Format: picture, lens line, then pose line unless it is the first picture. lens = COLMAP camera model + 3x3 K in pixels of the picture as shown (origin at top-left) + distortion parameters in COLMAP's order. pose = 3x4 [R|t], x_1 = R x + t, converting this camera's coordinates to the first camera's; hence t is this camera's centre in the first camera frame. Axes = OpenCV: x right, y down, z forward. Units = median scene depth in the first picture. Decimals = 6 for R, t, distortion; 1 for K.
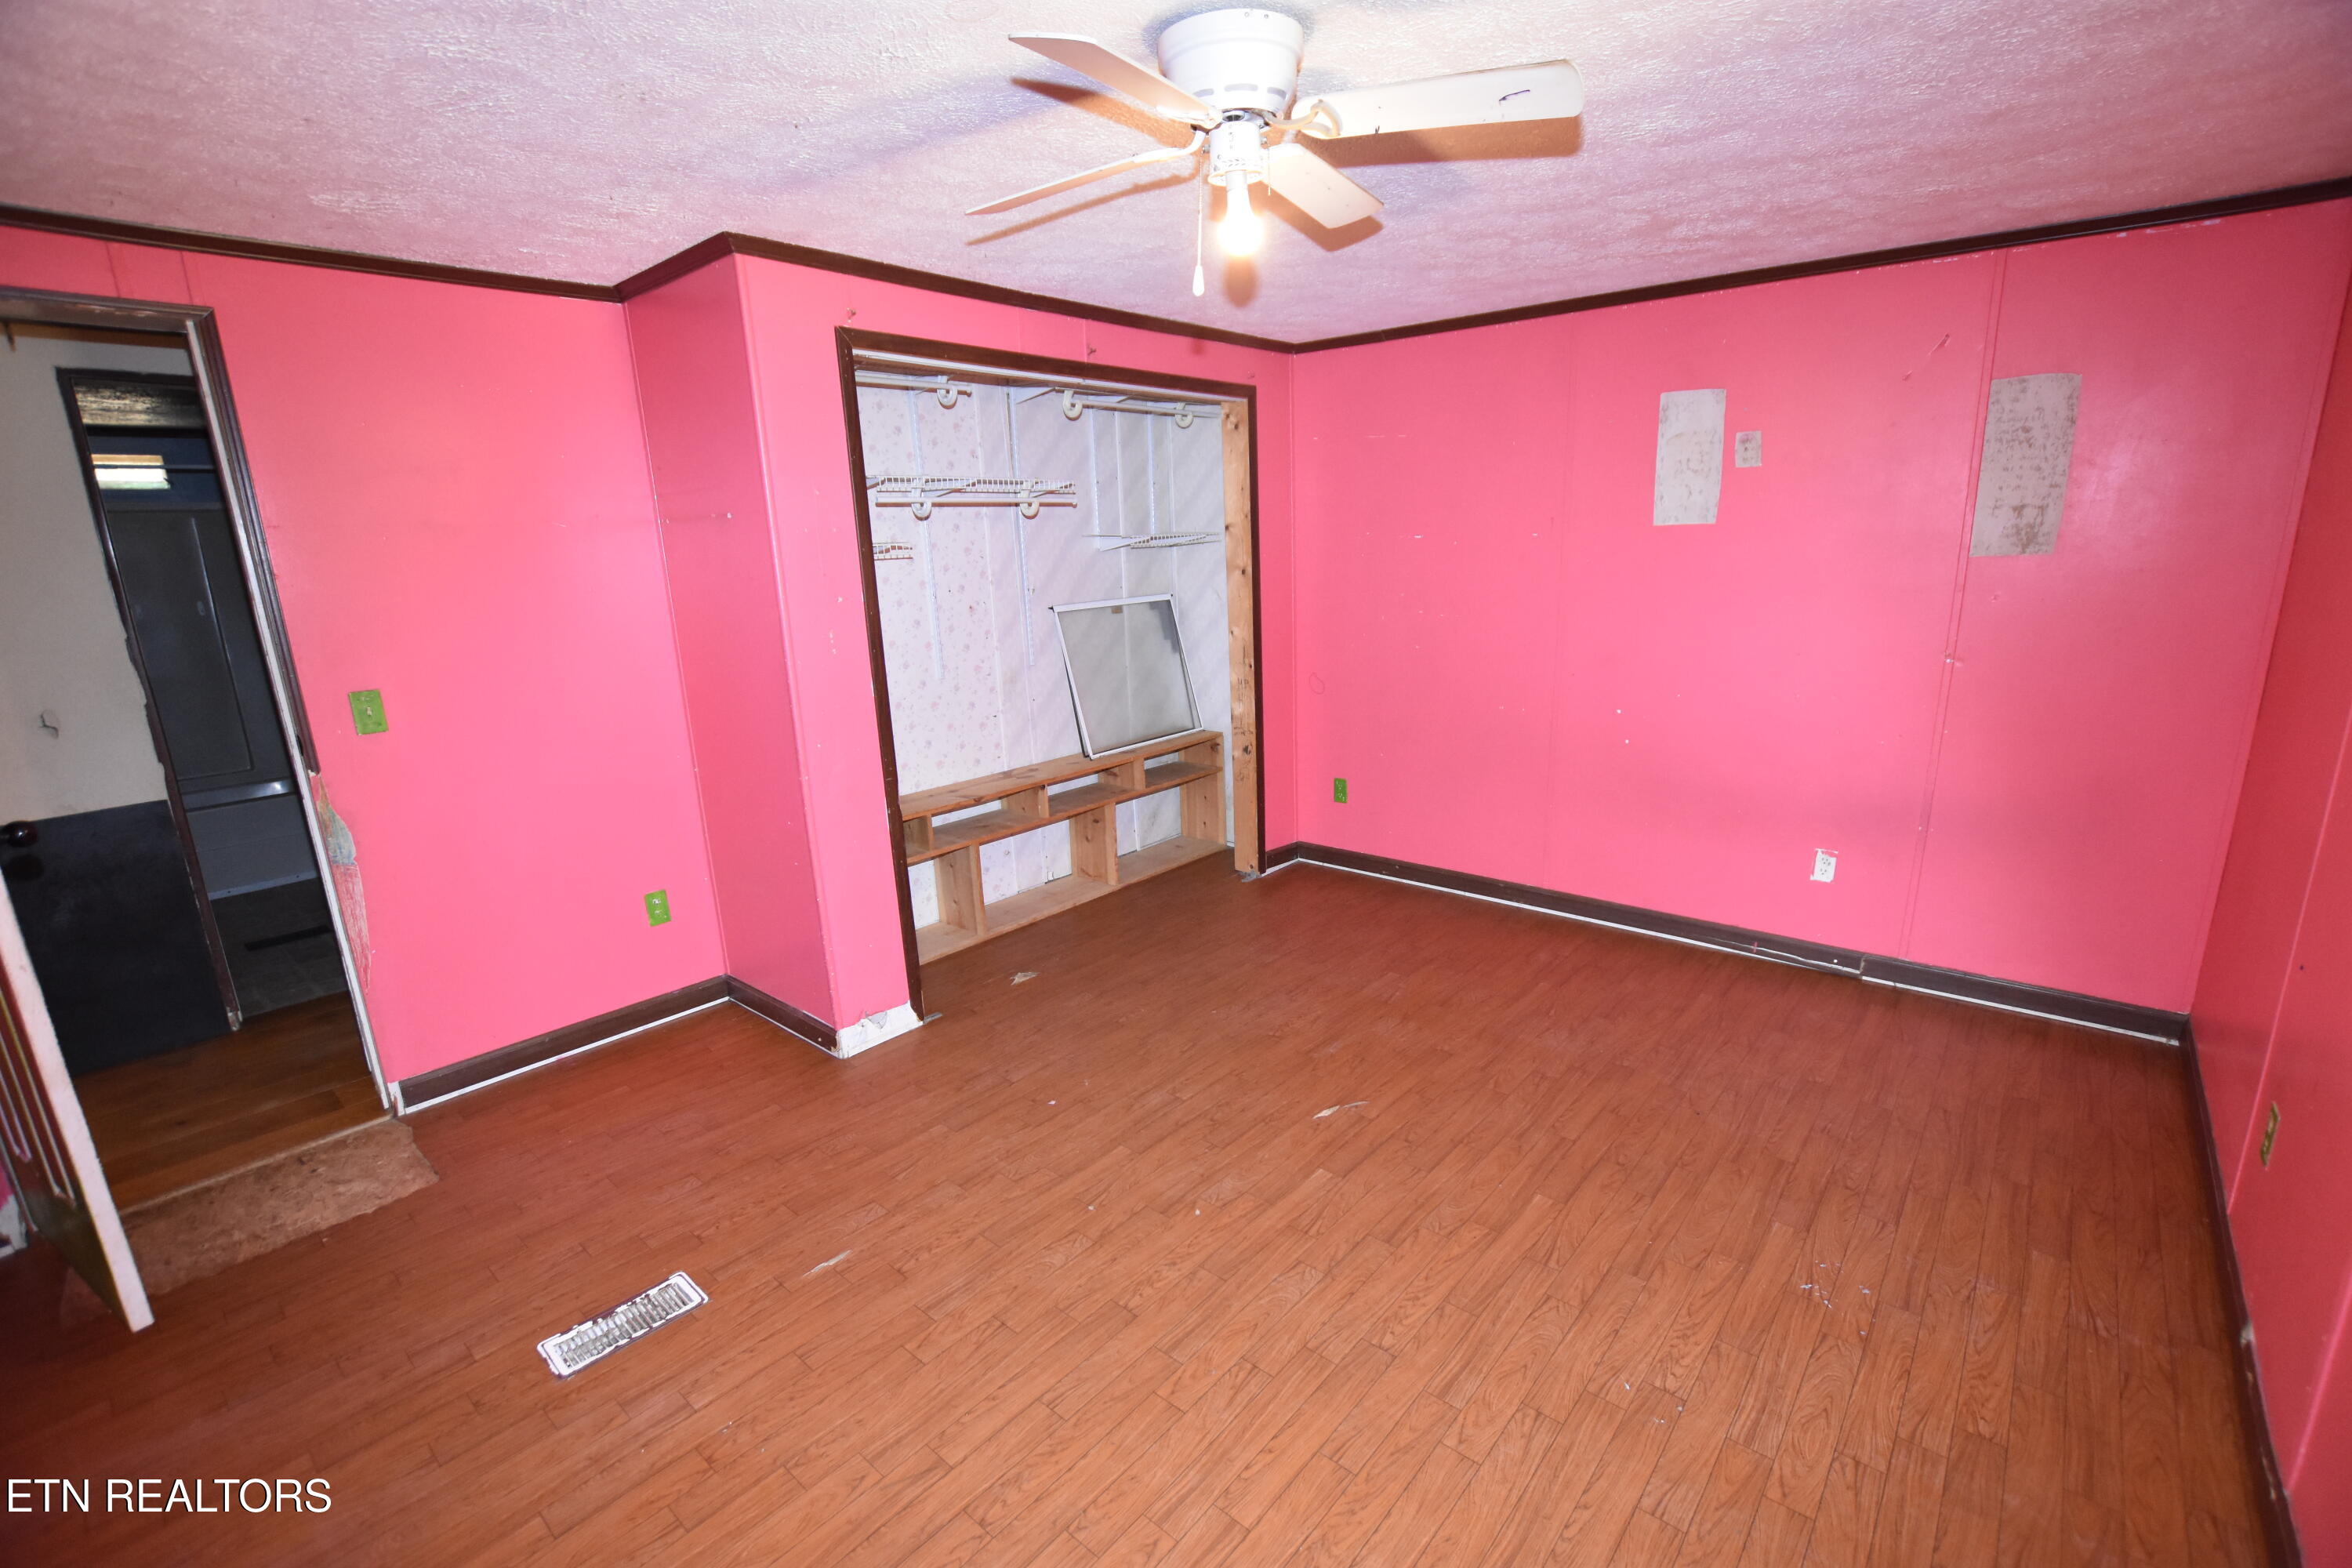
lens RADIAL K [[1034.9, 0, 1180.0], [0, 1034.9, 786.8], [0, 0, 1]] dist [-0.030546, 0.001283]
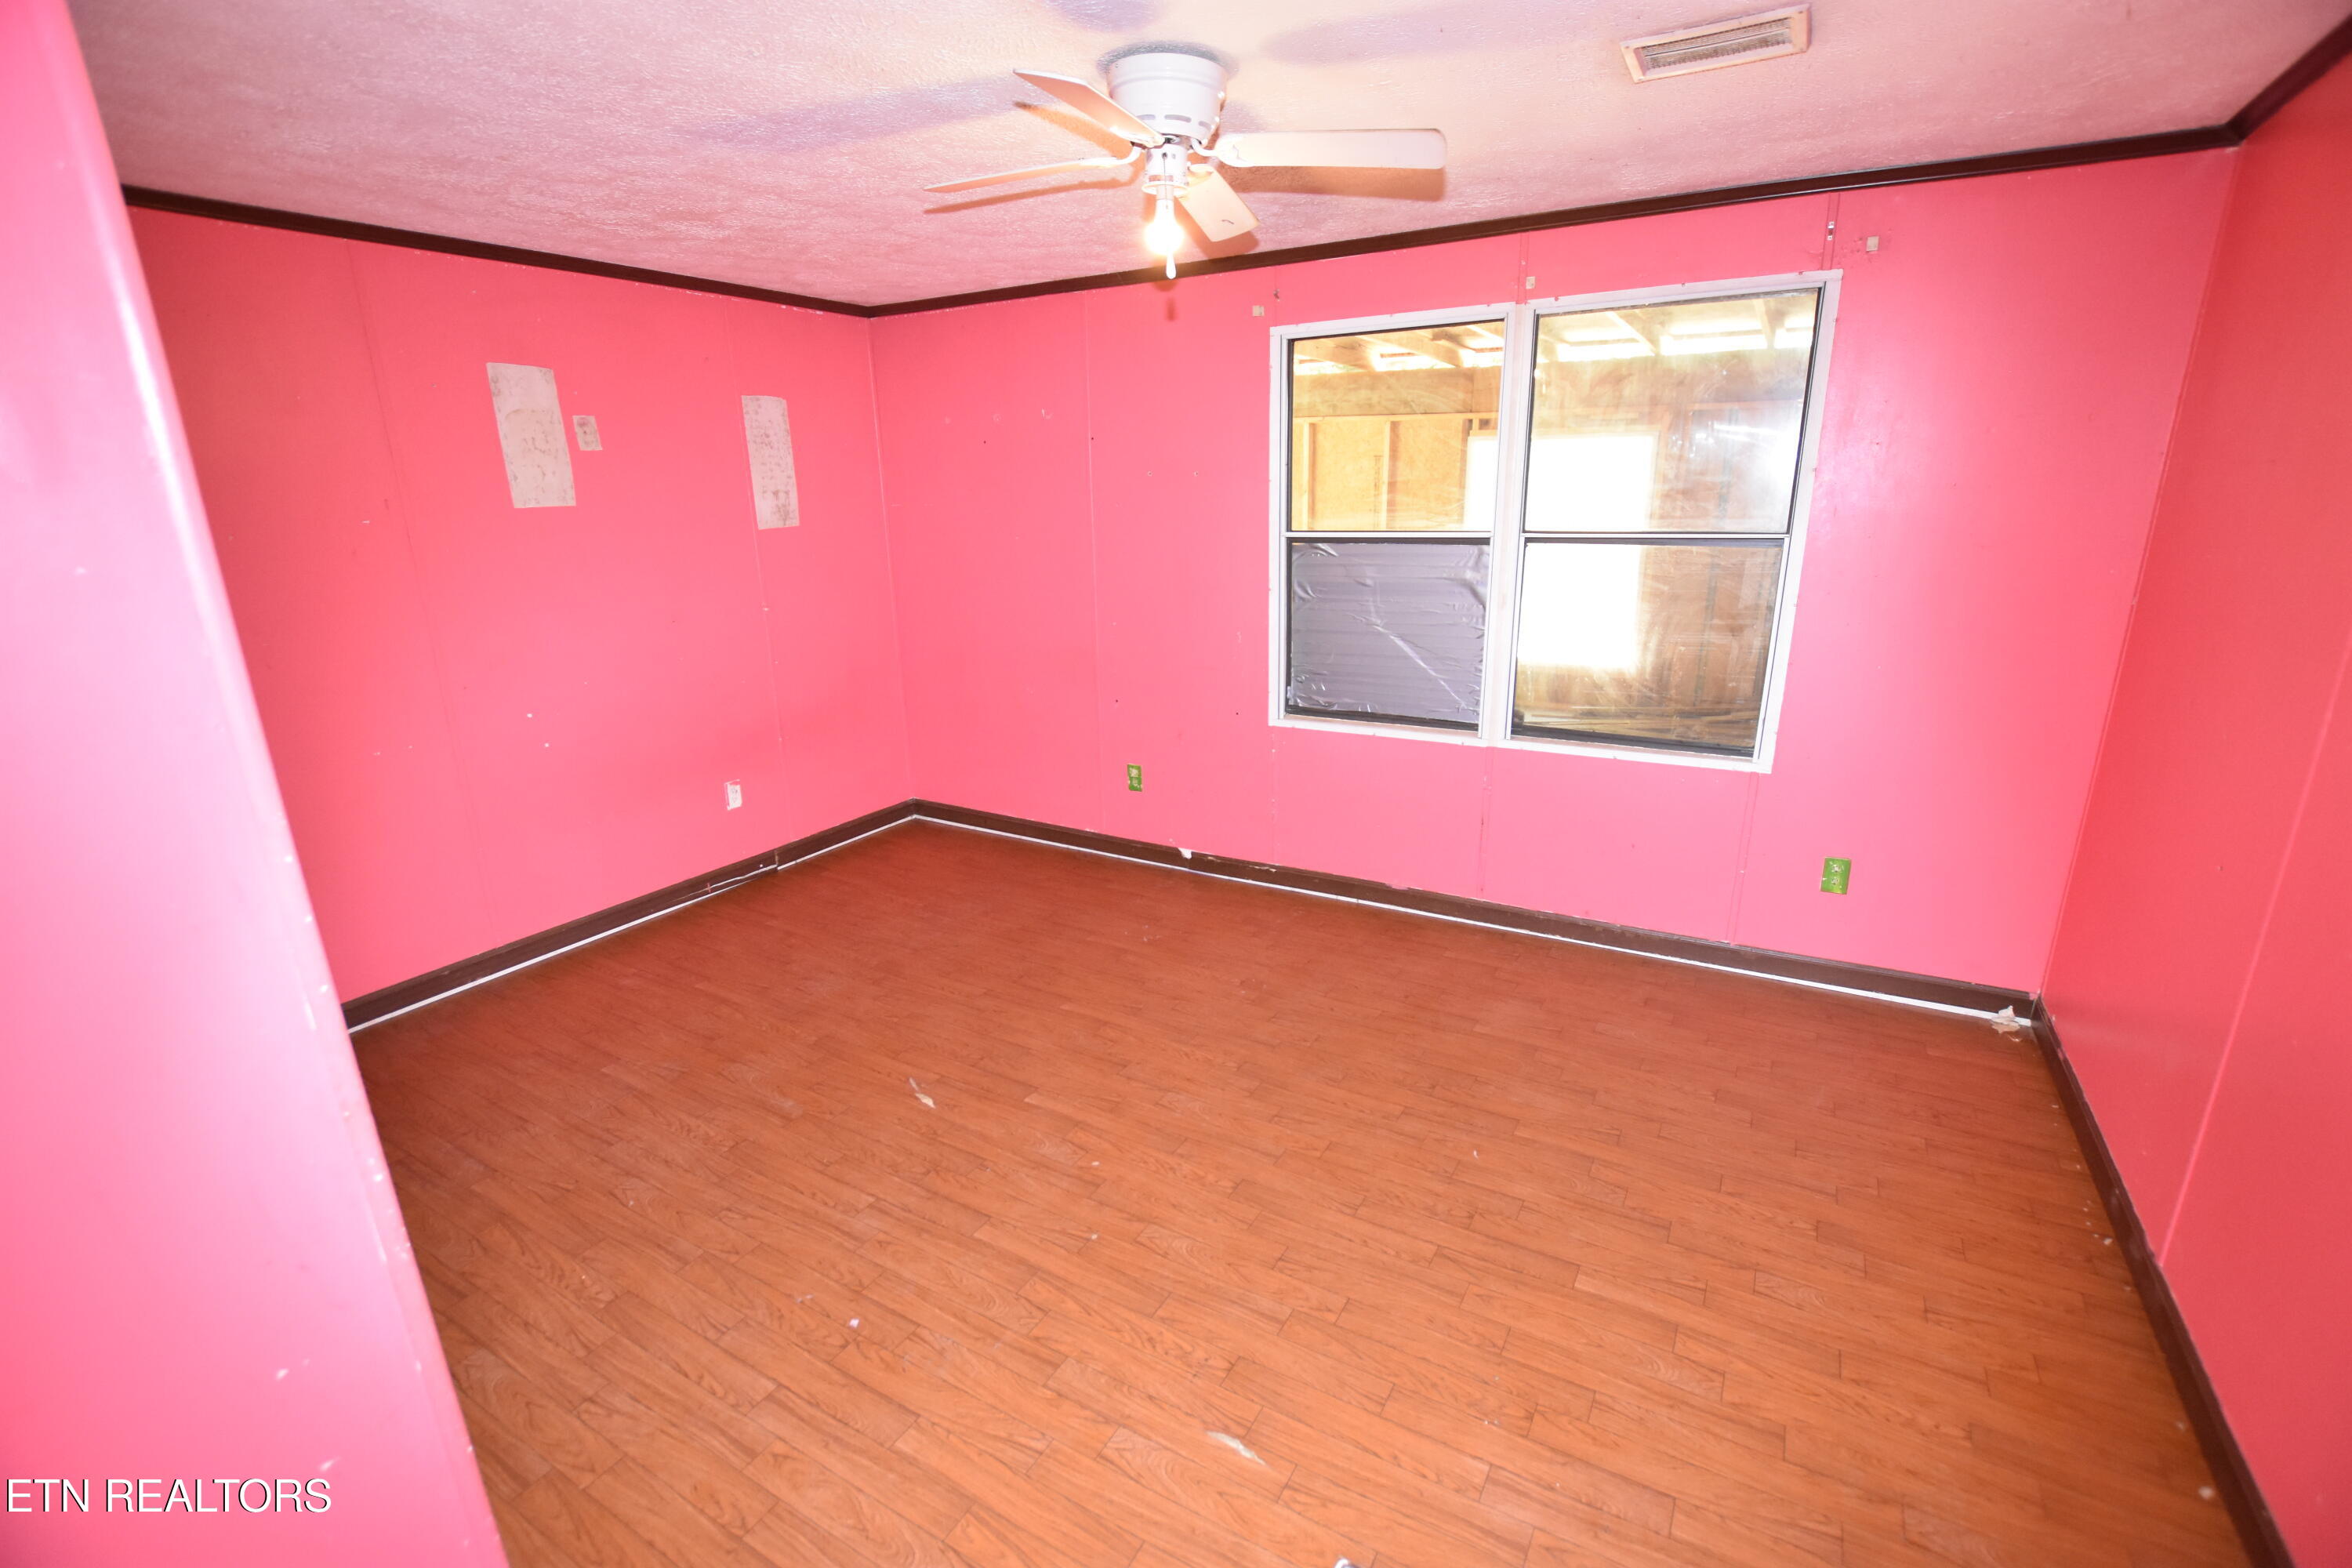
lens RADIAL K [[1034.9, 0, 1195.0], [0, 1034.9, 783.8], [0, 0, 1]] dist [-0.030546, 0.001283]
pose [[-0.185159, -0.237806, 0.953501, -0.738412], [0.254624, 0.925534, 0.280276, -0.162094], [-0.949149, 0.294680, -0.110820, 0.761422]]
